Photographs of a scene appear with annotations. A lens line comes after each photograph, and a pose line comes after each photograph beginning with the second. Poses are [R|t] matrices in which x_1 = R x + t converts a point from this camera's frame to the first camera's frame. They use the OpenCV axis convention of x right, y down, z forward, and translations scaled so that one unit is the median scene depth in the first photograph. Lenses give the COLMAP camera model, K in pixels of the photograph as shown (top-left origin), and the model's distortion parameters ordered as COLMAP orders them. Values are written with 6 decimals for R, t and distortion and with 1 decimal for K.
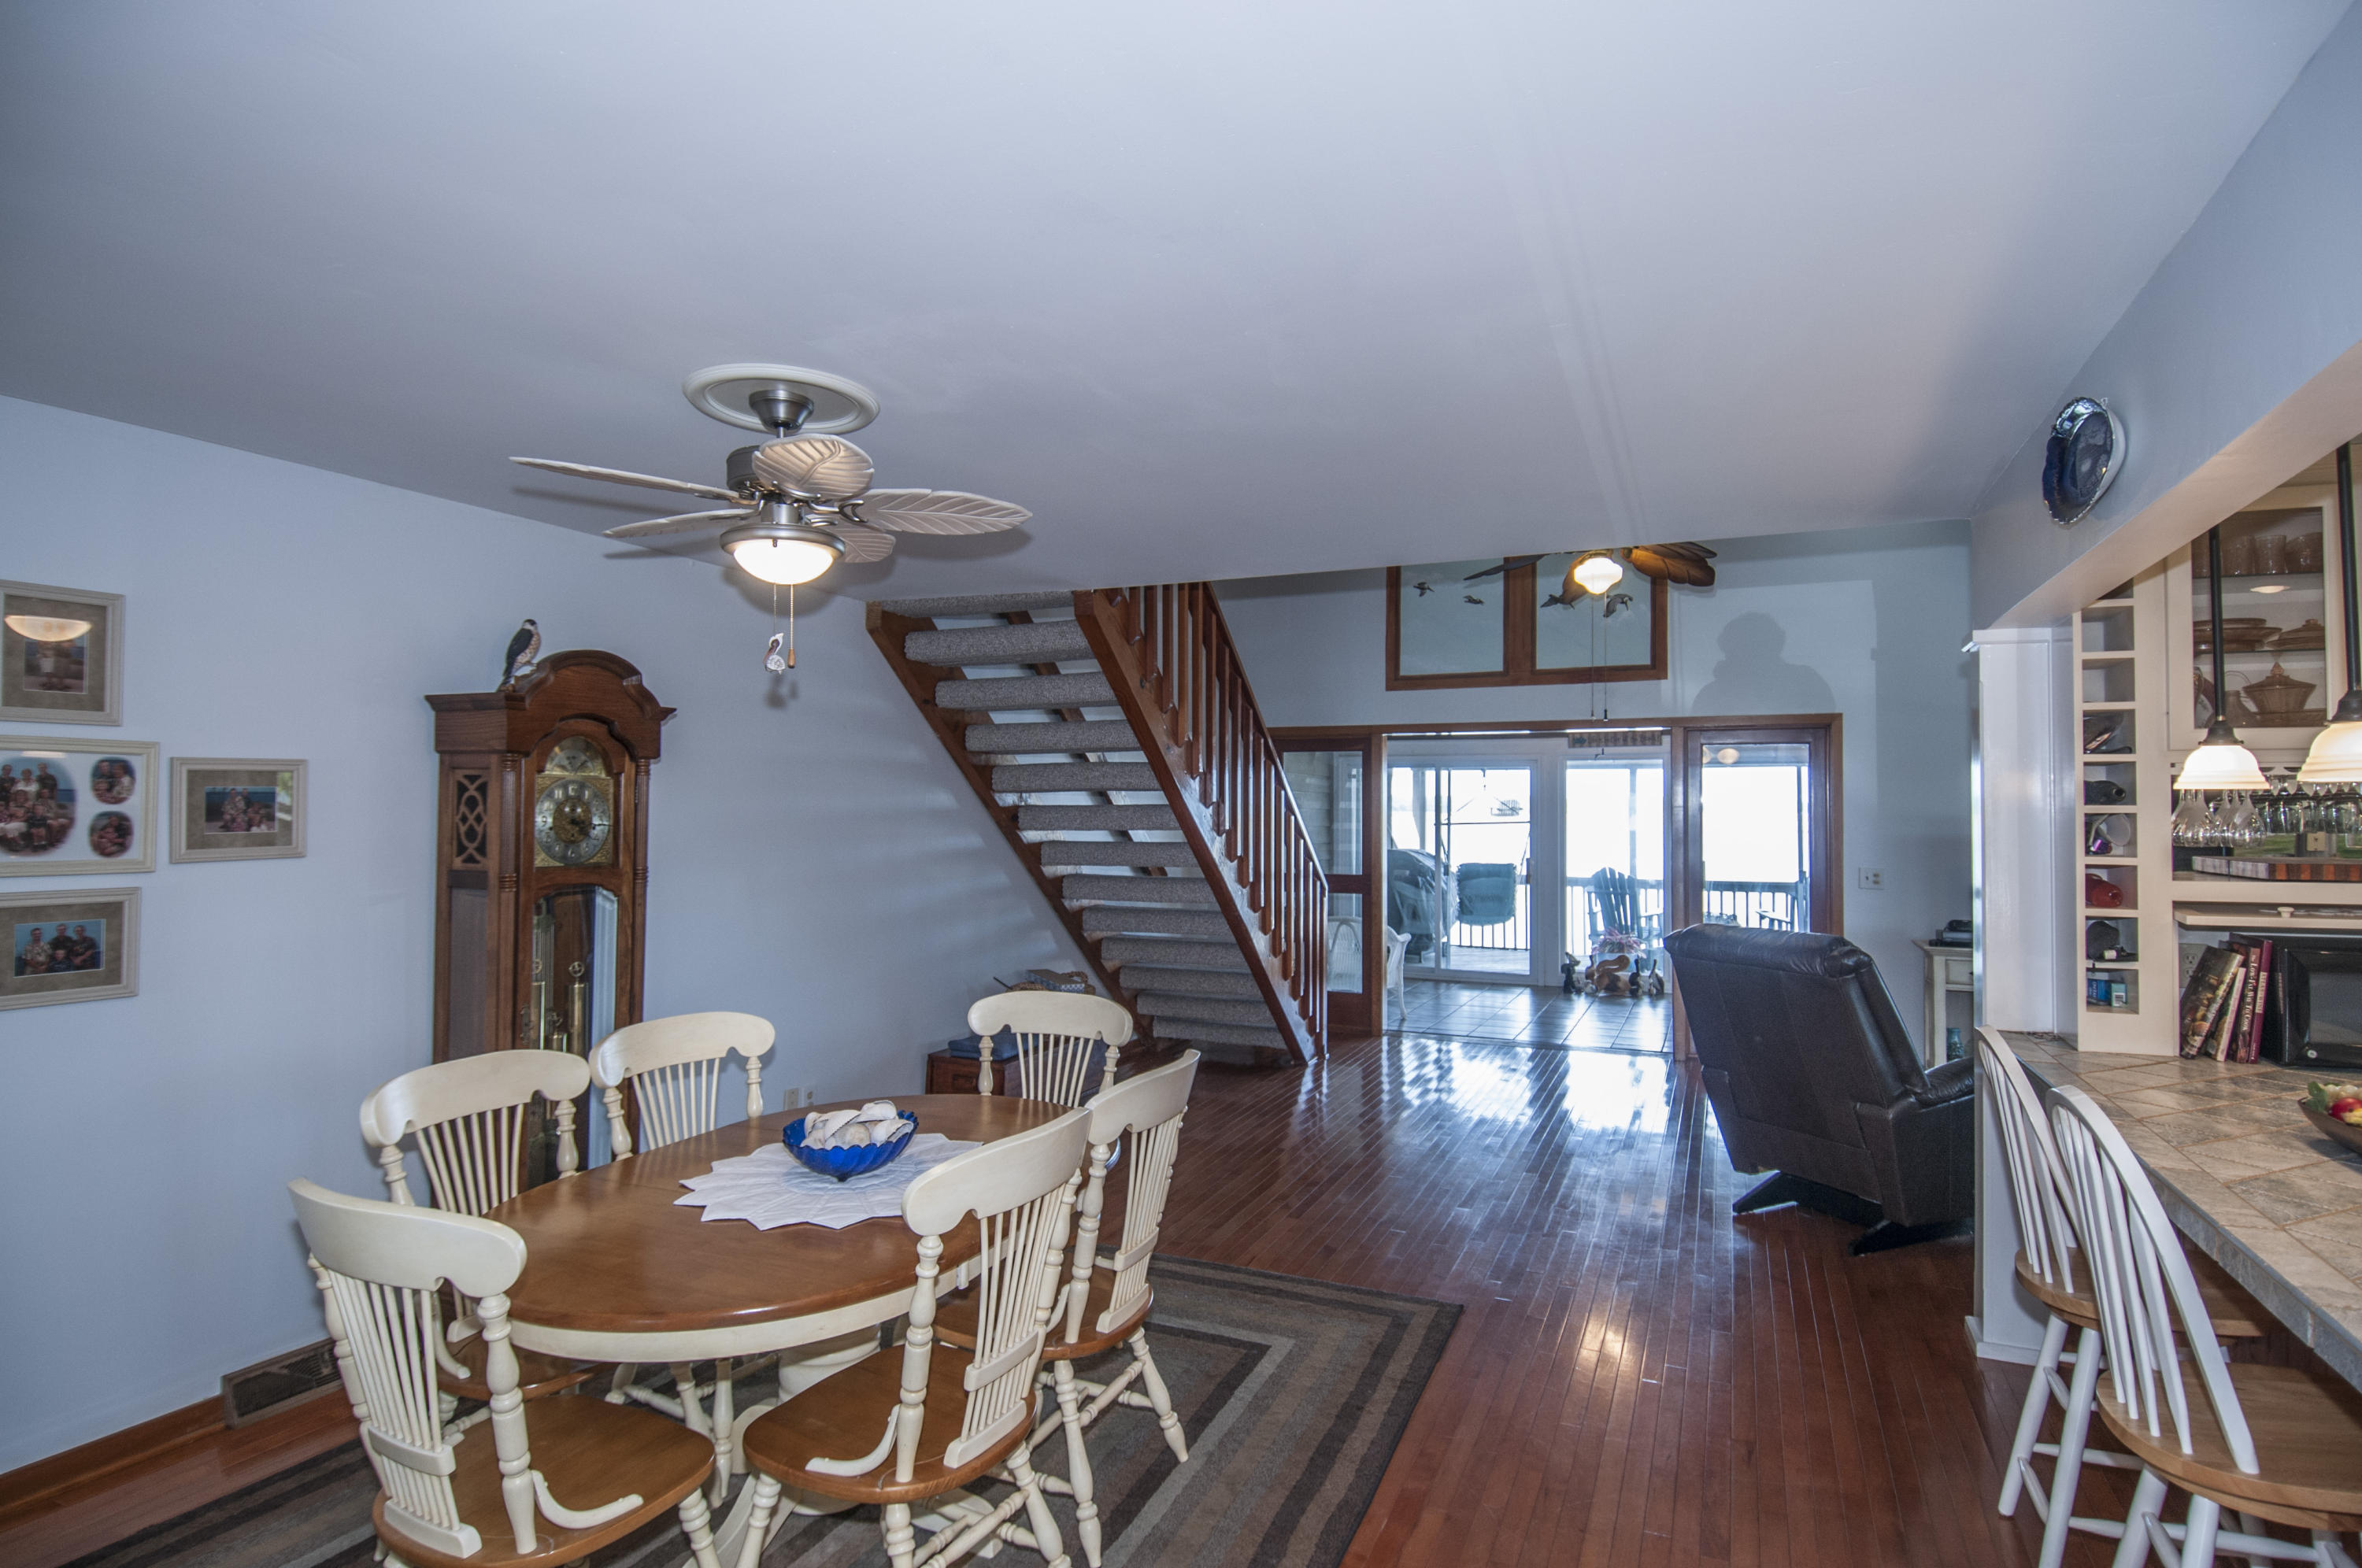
lens RADIAL K [[1195.1, 0, 1210.5], [0, 1195.1, 787.5], [0, 0, 1]] dist [0.026658, -0.041181]
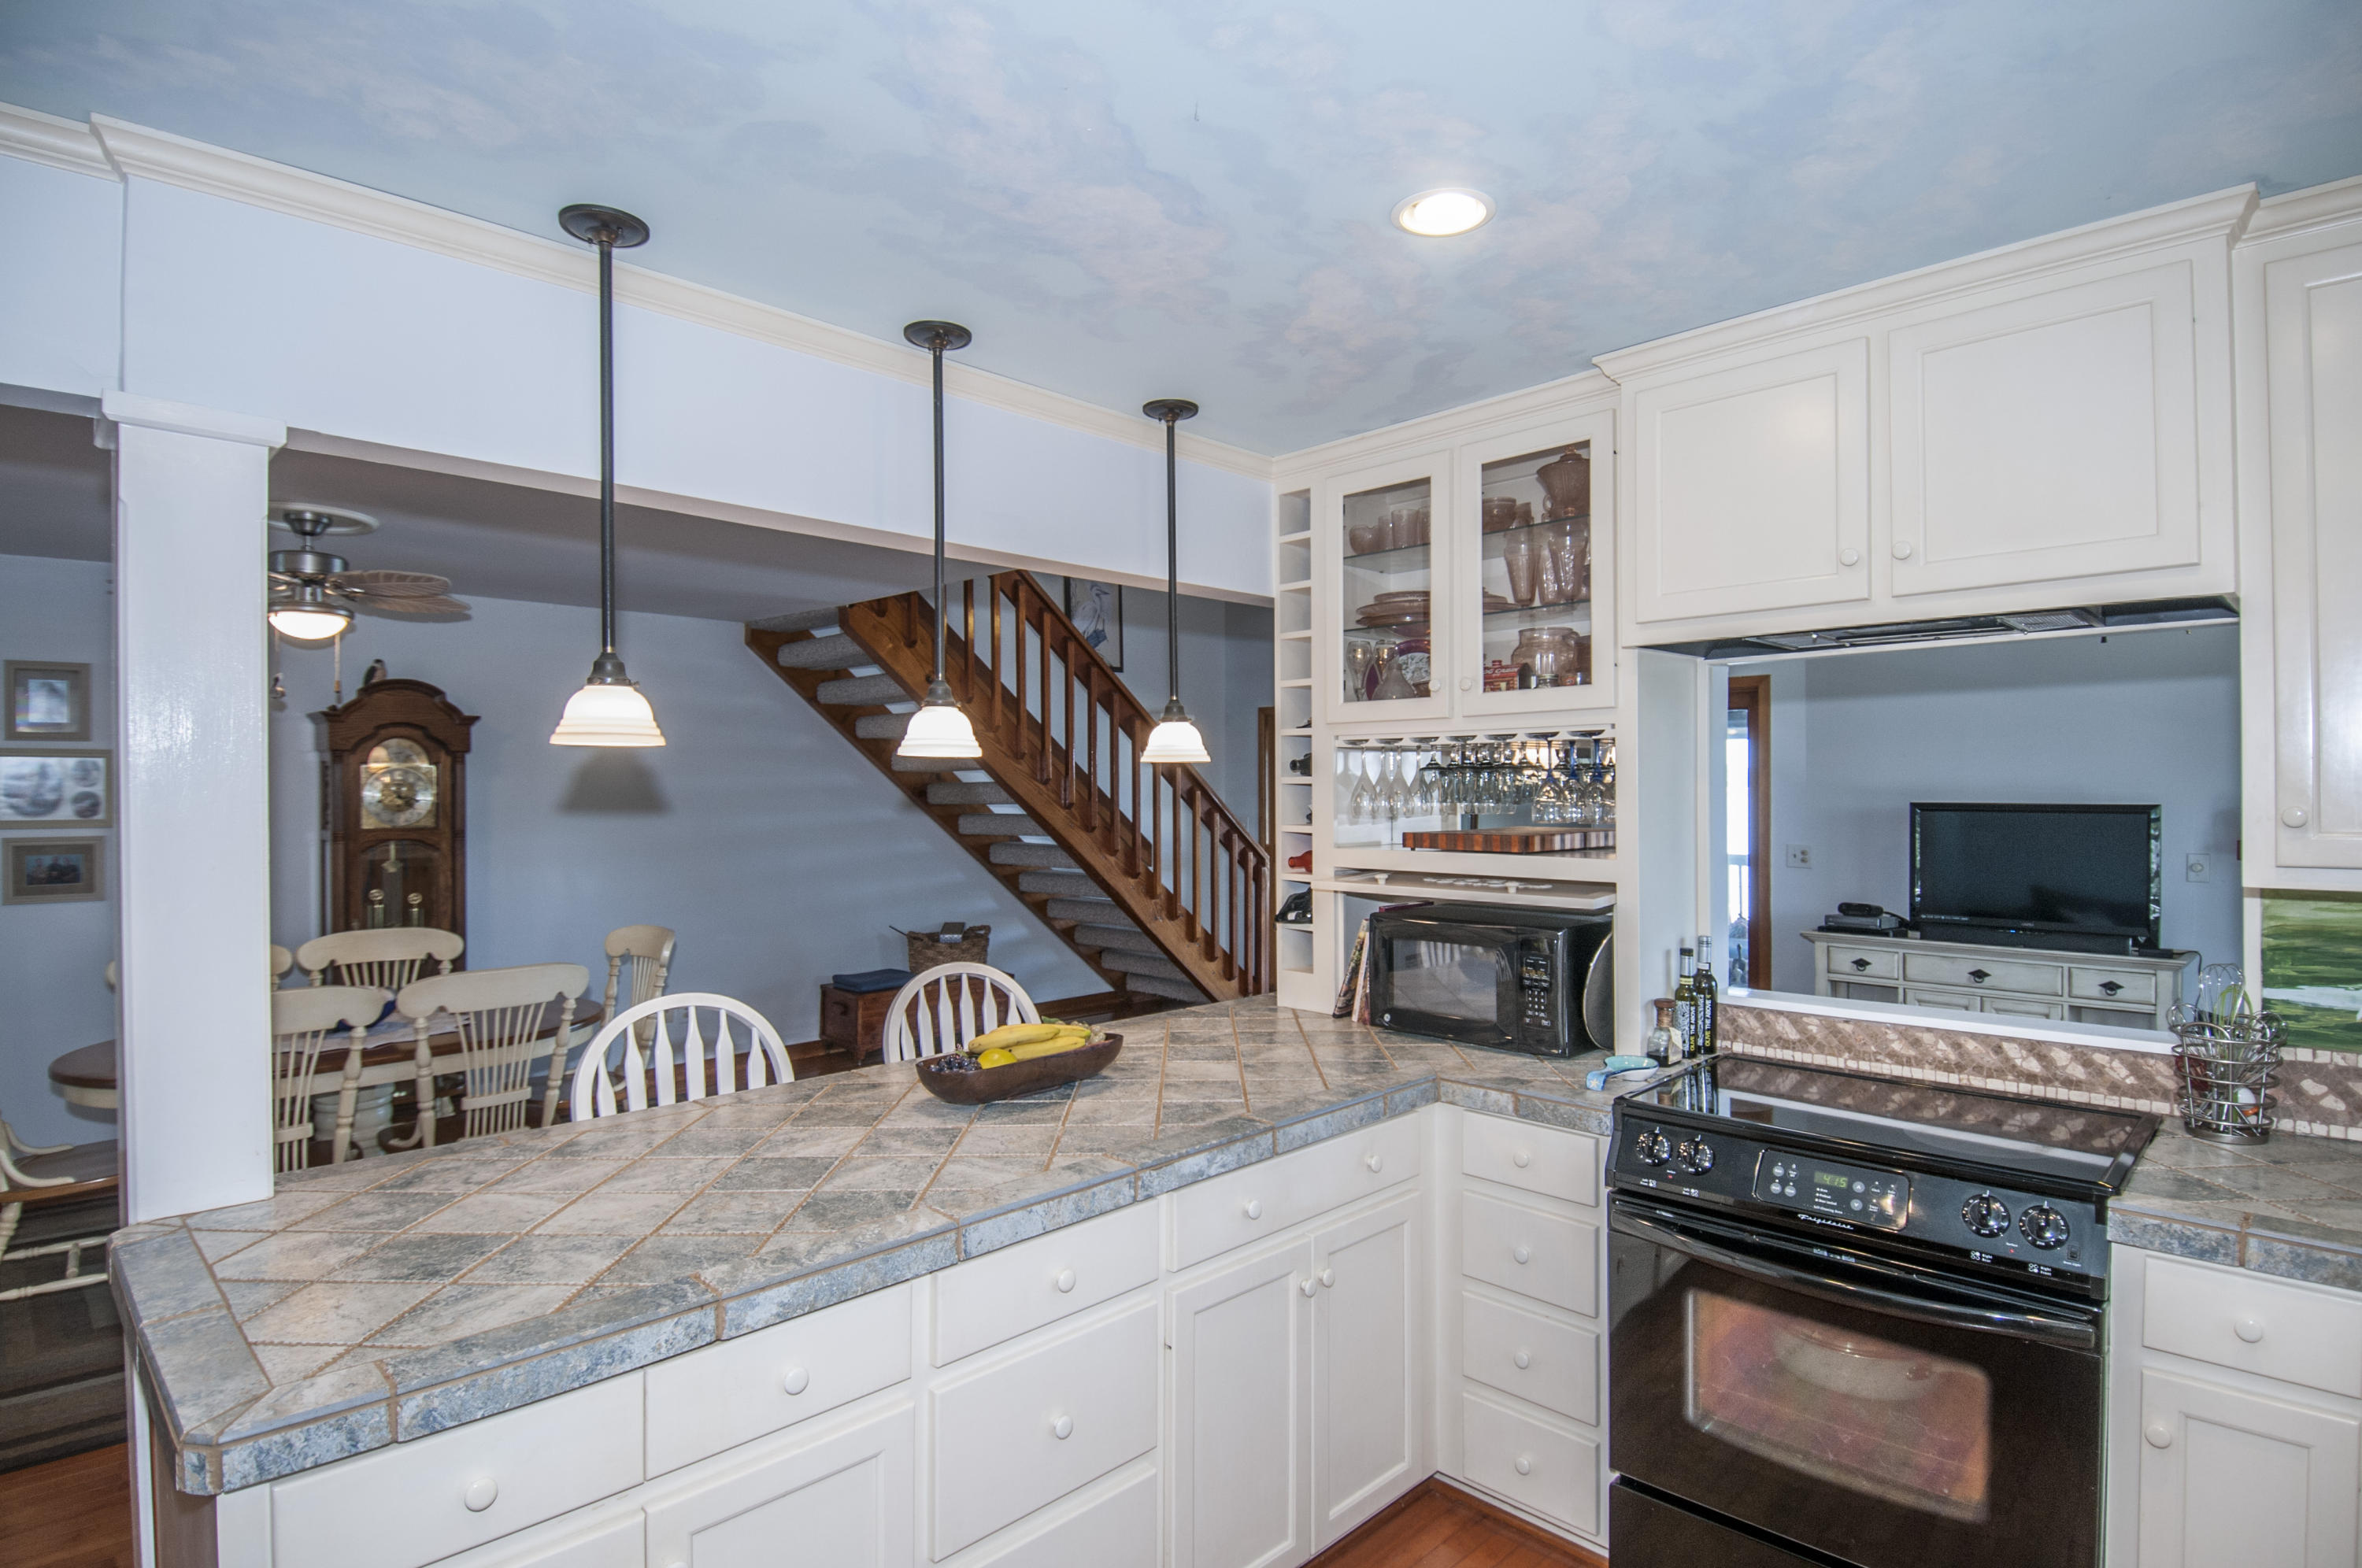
lens RADIAL K [[1195.1, 0, 1210.5], [0, 1195.1, 787.5], [0, 0, 1]] dist [0.026658, -0.041181]
pose [[0.934593, -0.004494, -0.355691, 0.893144], [0.012634, 0.999709, 0.020567, -0.000971], [0.355495, -0.023715, 0.934377, -0.007549]]
